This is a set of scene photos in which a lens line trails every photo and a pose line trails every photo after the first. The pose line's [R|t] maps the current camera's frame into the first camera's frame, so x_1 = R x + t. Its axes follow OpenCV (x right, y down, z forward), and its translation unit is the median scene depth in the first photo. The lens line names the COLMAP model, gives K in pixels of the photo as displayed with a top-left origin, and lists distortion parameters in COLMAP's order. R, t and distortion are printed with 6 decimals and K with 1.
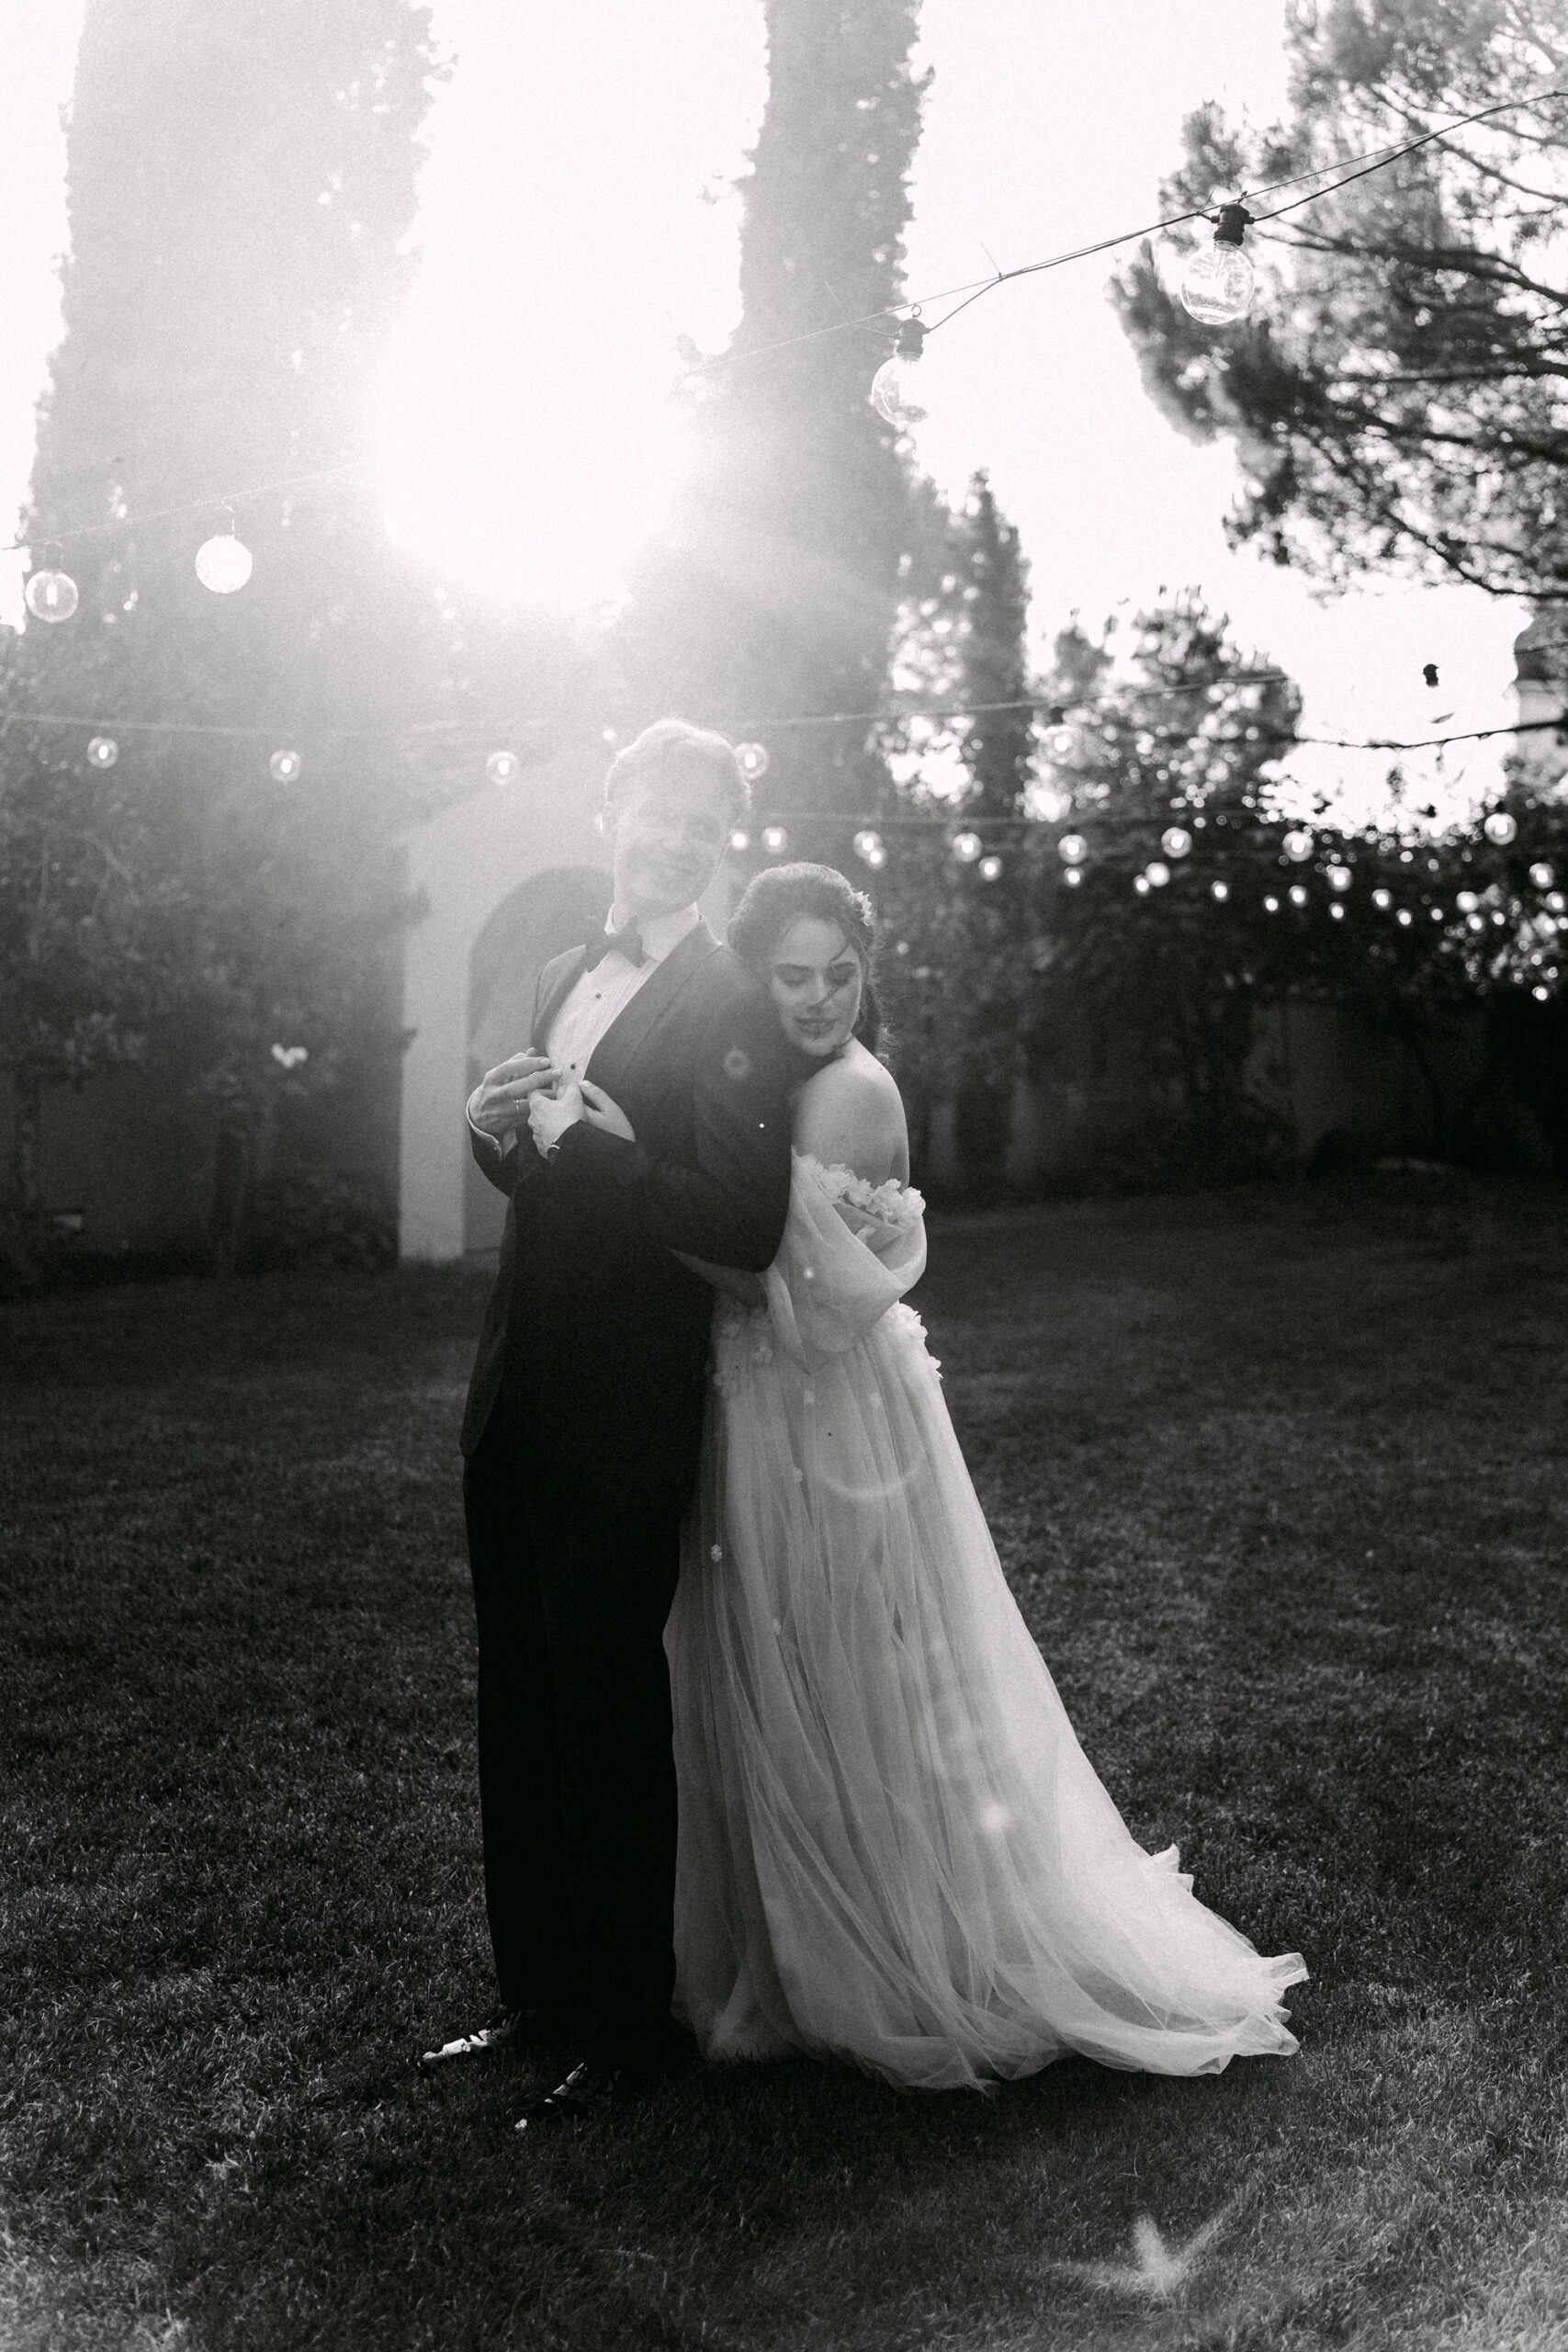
lens RADIAL K [[2457.9, 0, 796.3], [0, 2457.9, 1165.9], [0, 0, 1]] dist [0.056568, 0.000000]
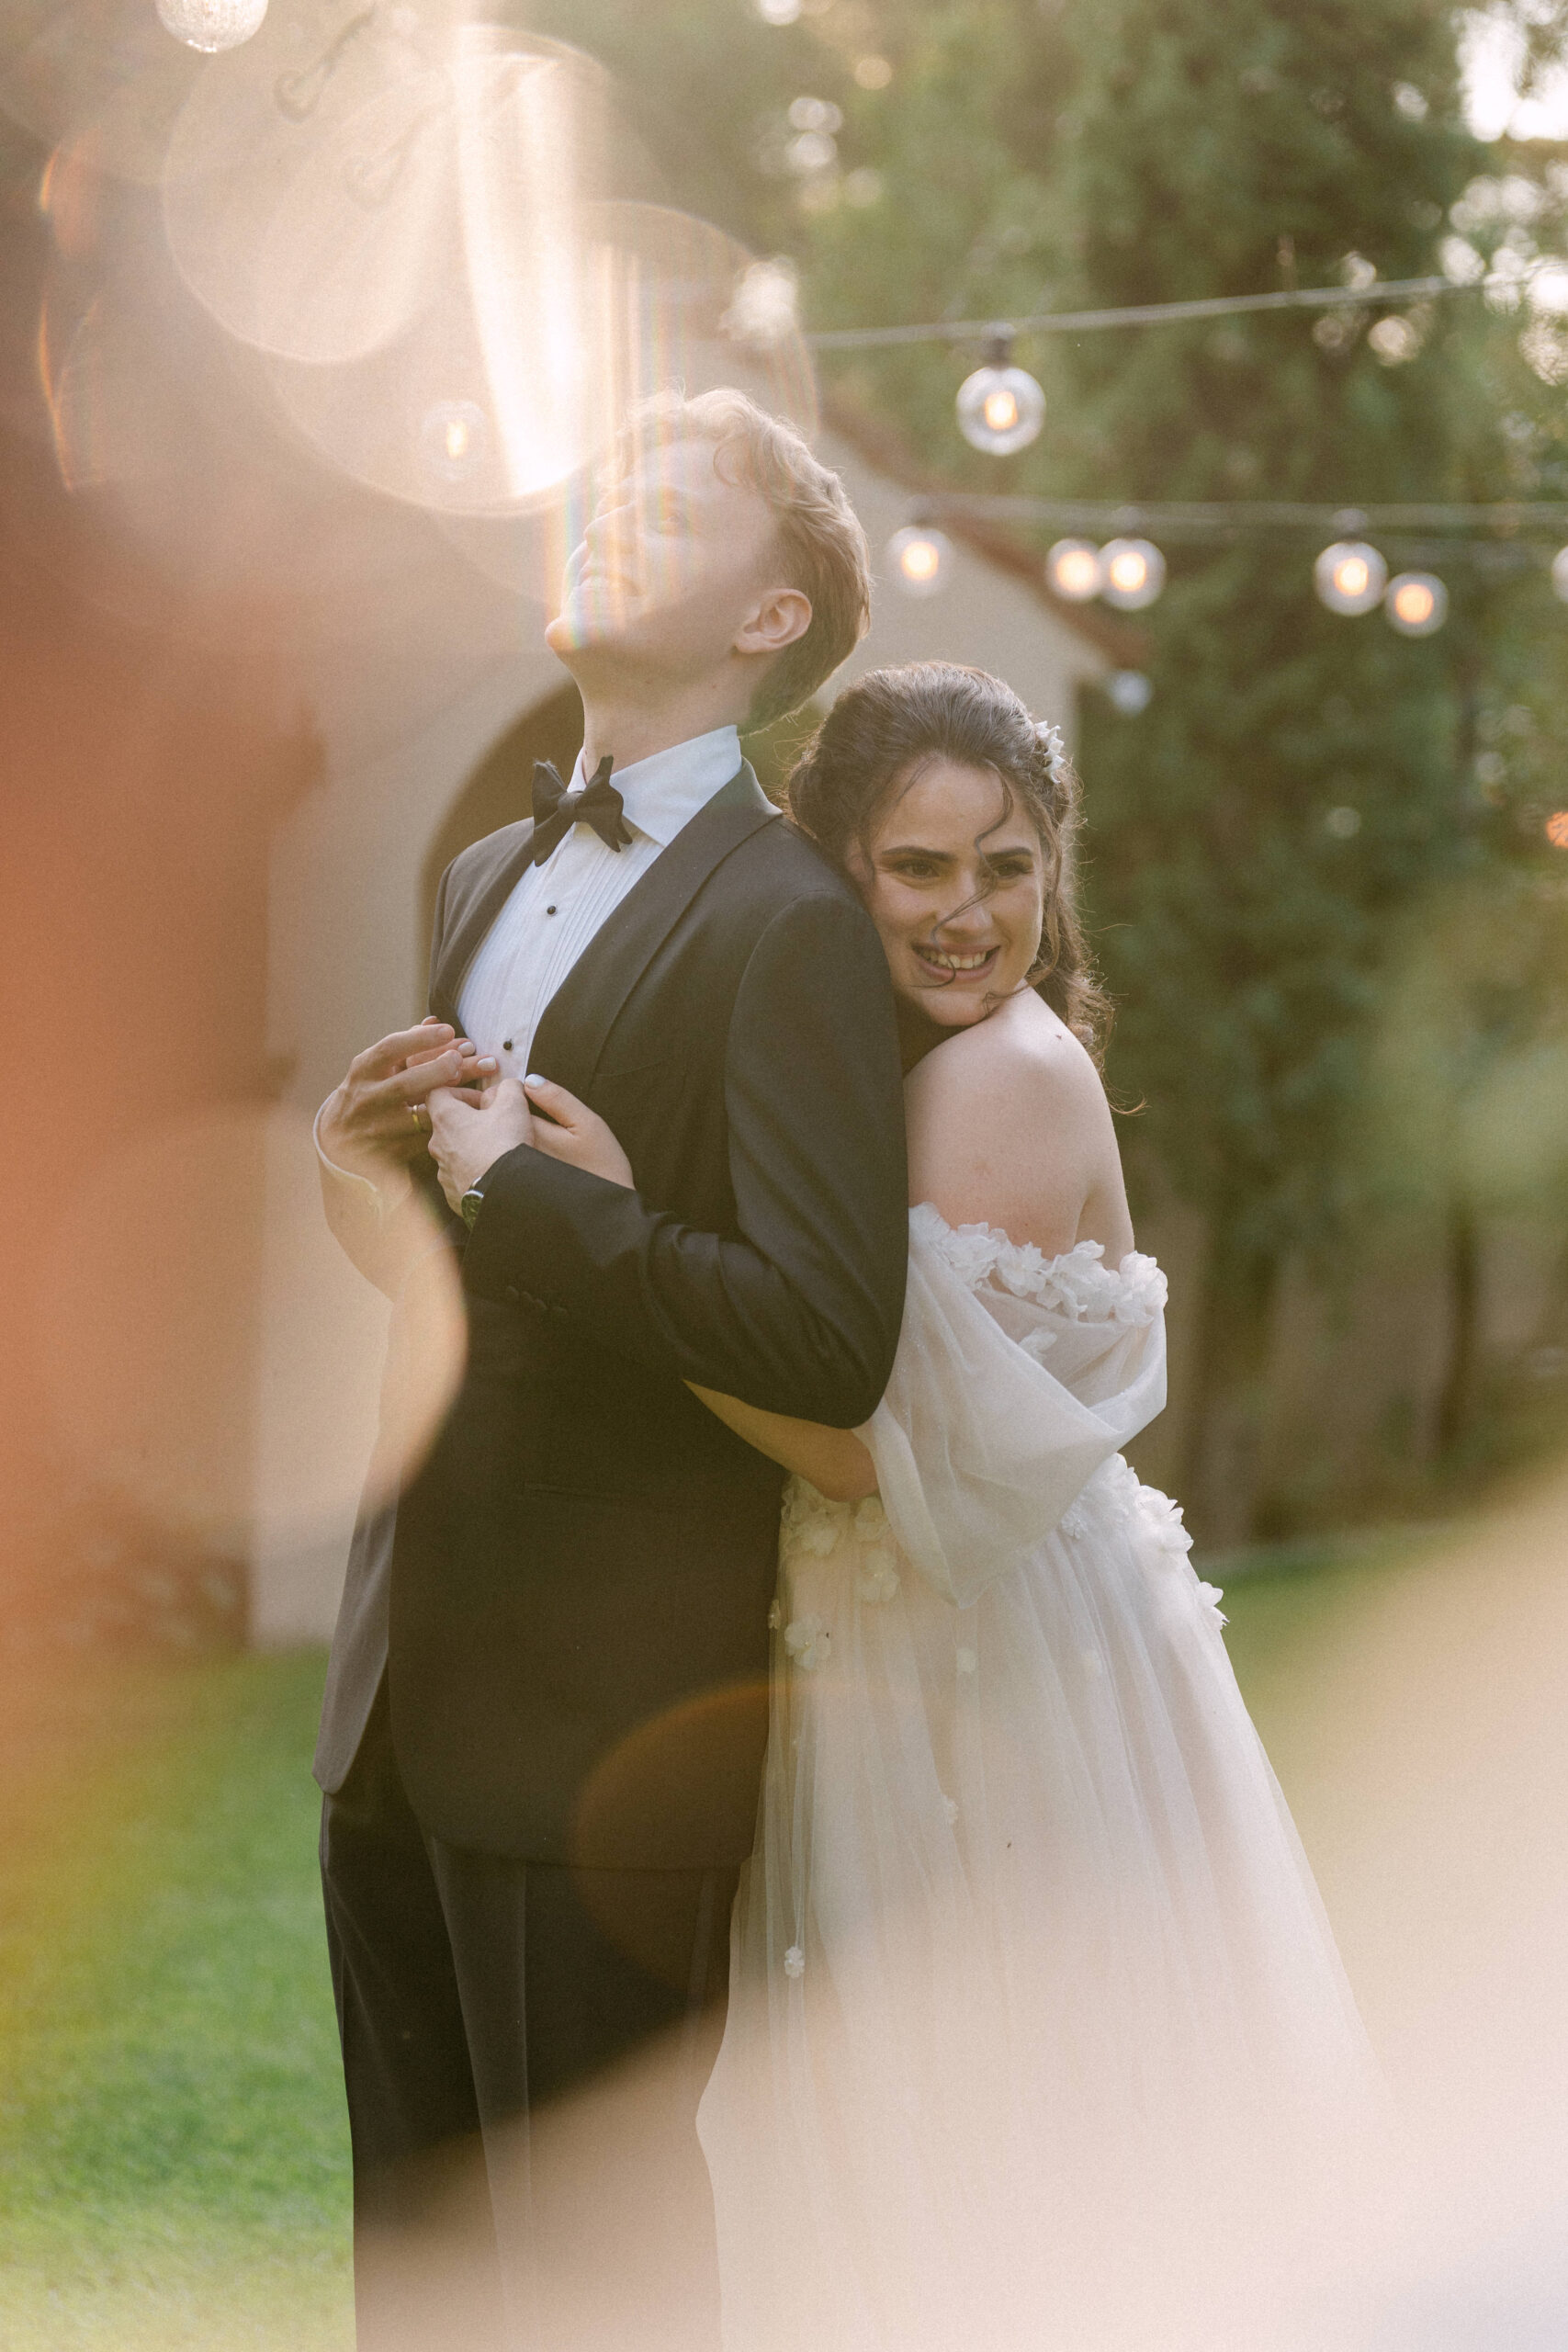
lens RADIAL K [[6785.7, 0, 784.4], [0, 6785.7, 1172.5], [0, 0, 1]] dist [0.284151, 0.000000]
pose [[0.996259, -0.021566, -0.083678, 0.035289], [0.018101, 0.998955, -0.041959, 0.019172], [0.084495, 0.040287, 0.995609, -0.181867]]
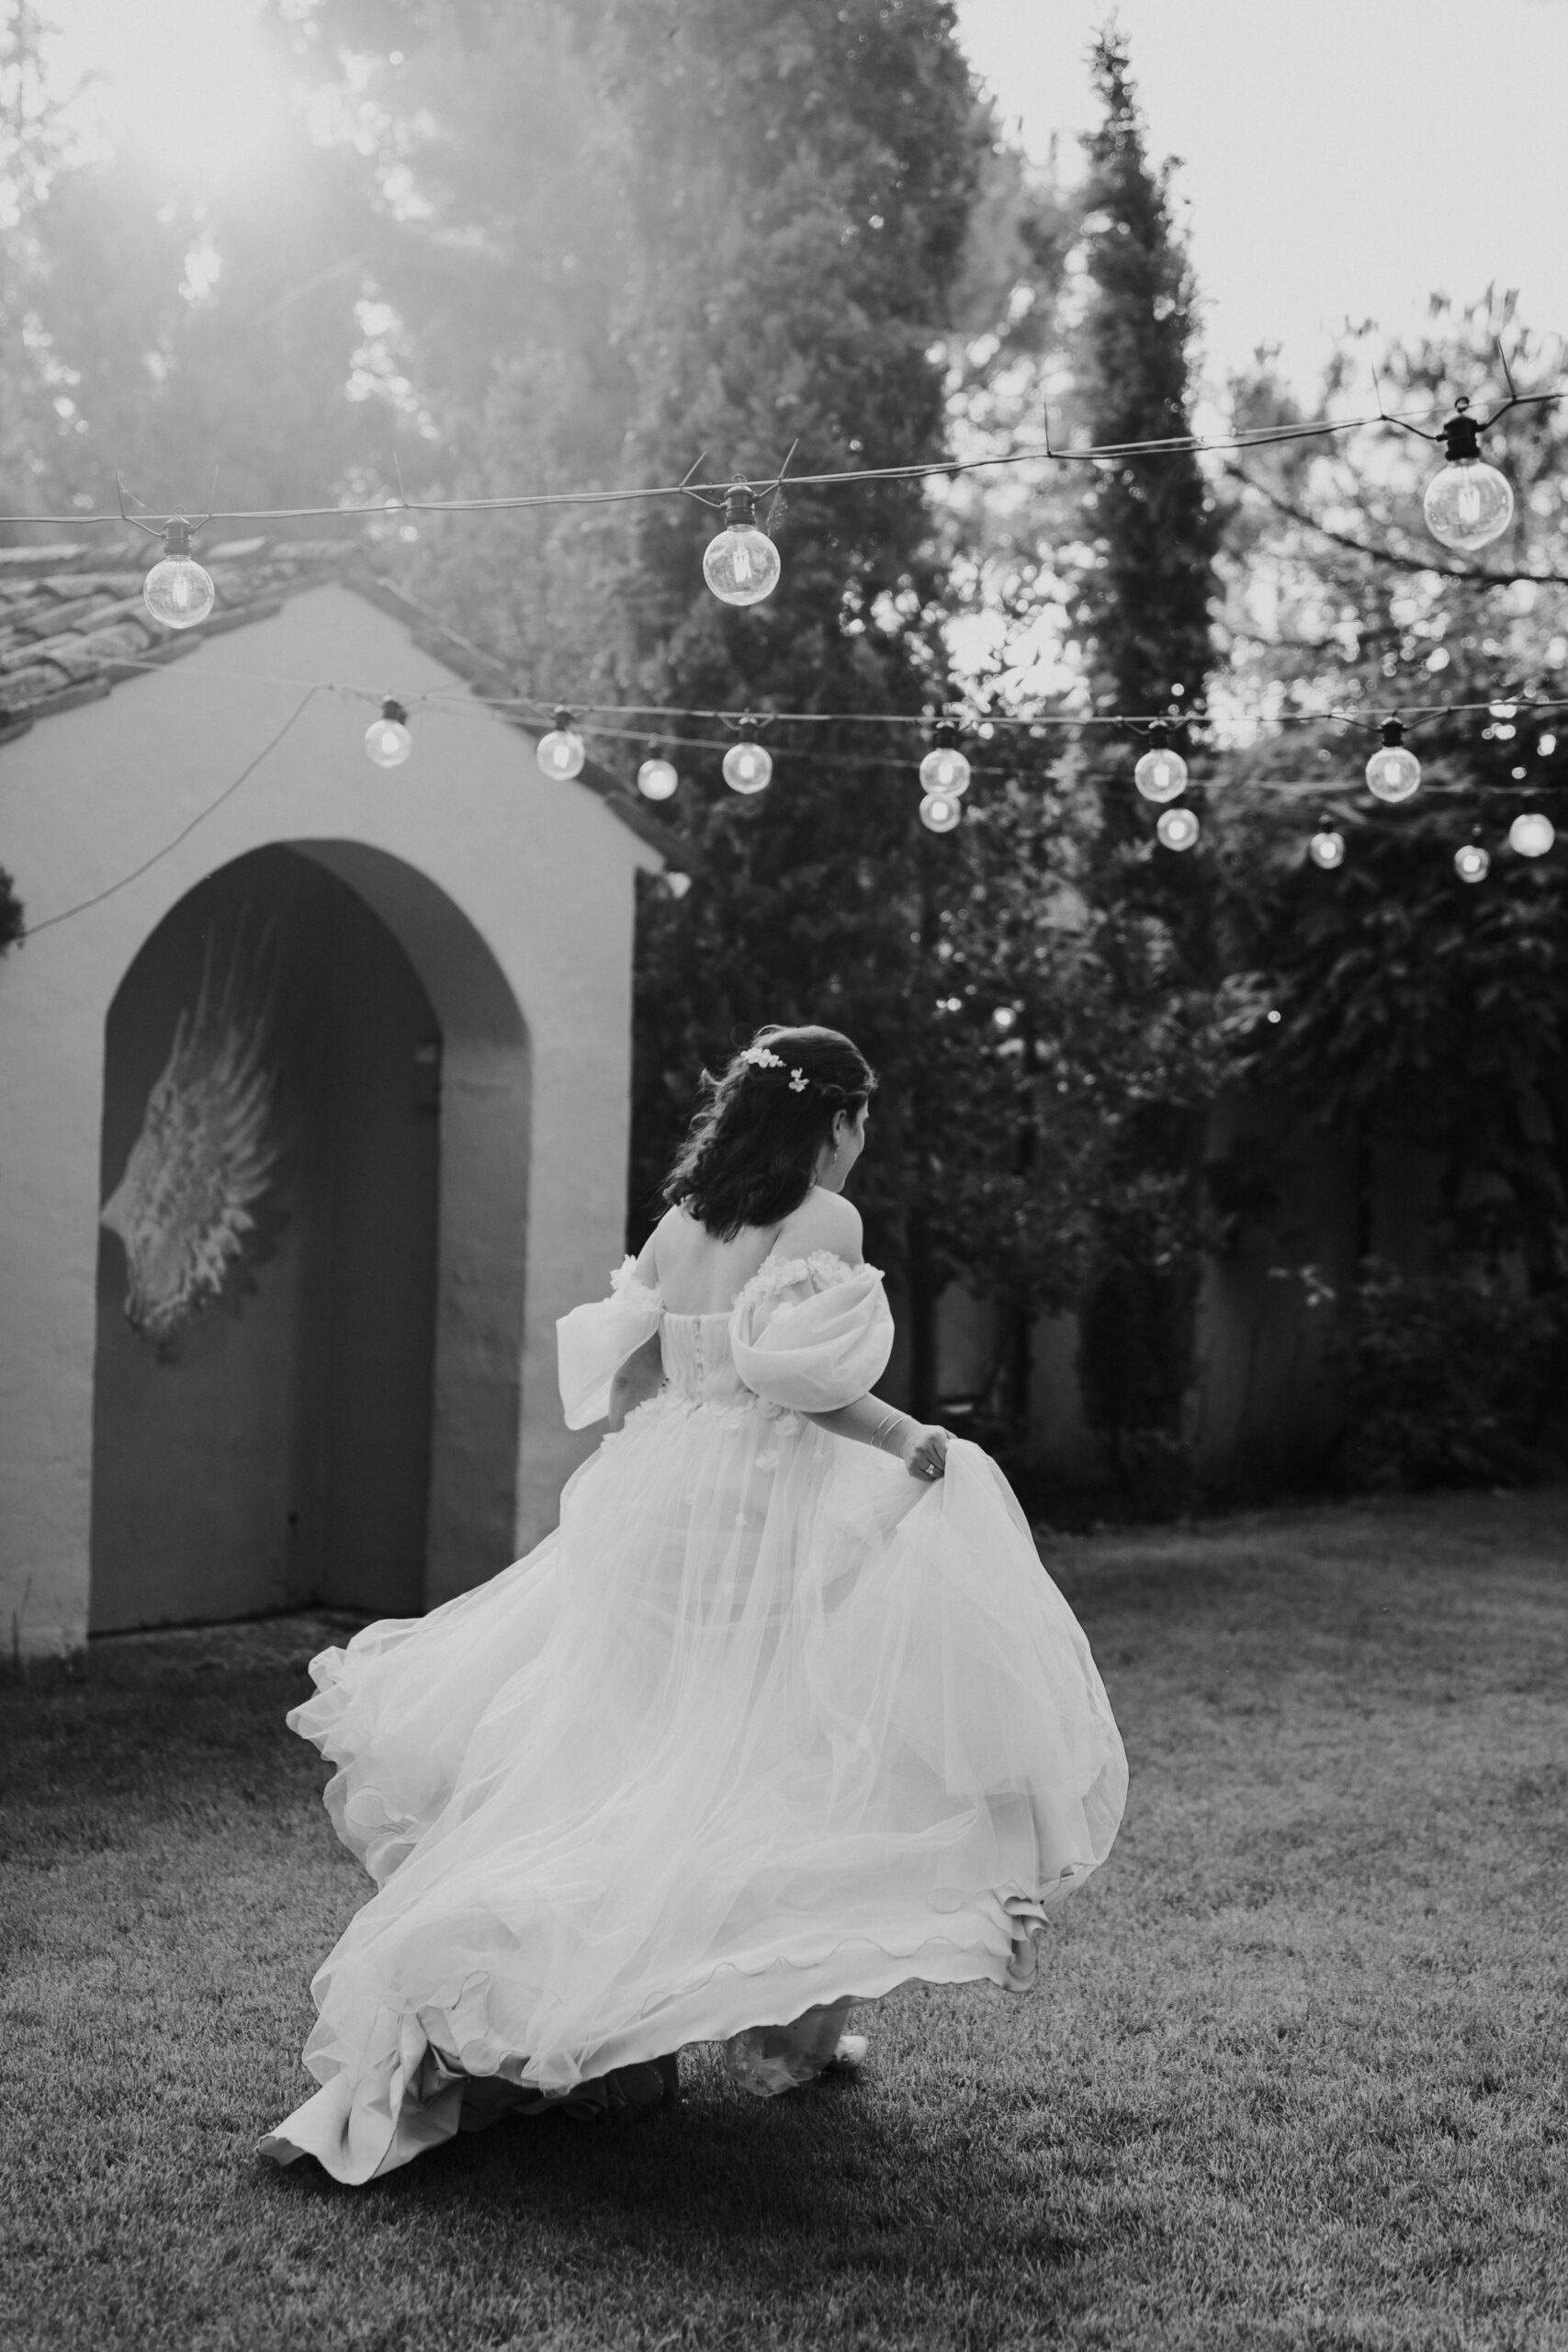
lens RADIAL K [[4664.7, 0, 784.6], [0, 4664.7, 1157.3], [0, 0, 1]] dist [0.382015, 0.000000]
pose [[0.999836, -0.013711, 0.011864, -0.018582], [0.014357, 0.998320, -0.056141, -0.009913], [-0.011074, 0.056303, 0.998352, 0.139060]]
